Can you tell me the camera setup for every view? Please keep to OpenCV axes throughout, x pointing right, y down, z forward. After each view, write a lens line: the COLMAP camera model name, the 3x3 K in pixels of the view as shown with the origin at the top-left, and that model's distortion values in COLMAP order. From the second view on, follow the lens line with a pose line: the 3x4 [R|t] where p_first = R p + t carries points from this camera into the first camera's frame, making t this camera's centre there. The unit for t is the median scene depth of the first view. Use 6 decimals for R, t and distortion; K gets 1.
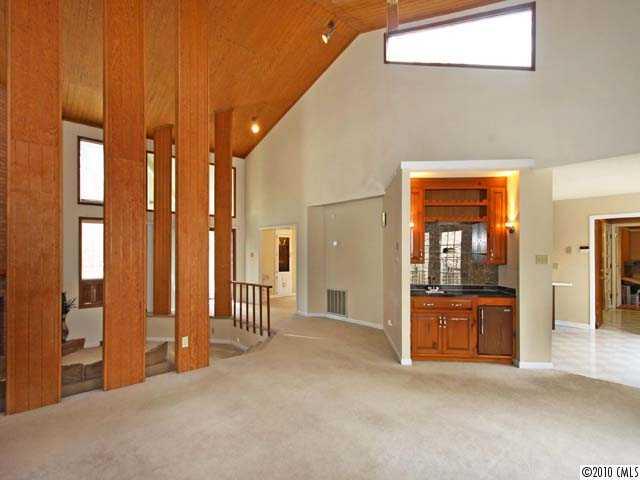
lens RADIAL K [[341.7, 0, 309.3], [0, 341.7, 252.3], [0, 0, 1]] dist [0.003278, 0.000560]
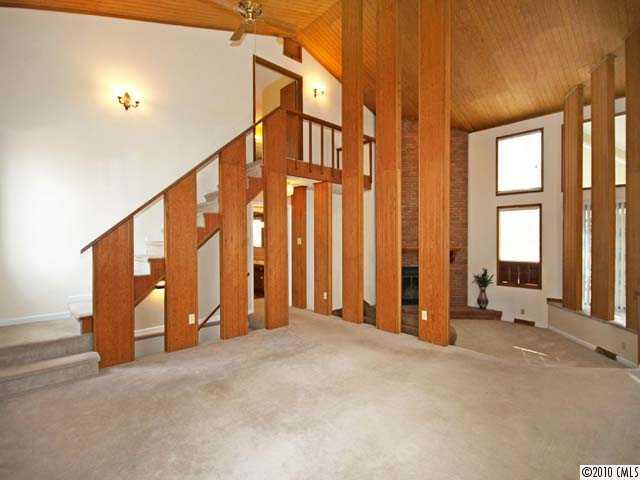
lens RADIAL K [[317.0, 0, 319.9], [0, 317.0, 242.0], [0, 0, 1]] dist [0.023126, -0.000599]
pose [[0.001682, 0.017341, -0.999848, 0.417251], [-0.003746, 0.999843, 0.017334, 0.001035], [0.999992, 0.003717, 0.001747, 0.390116]]
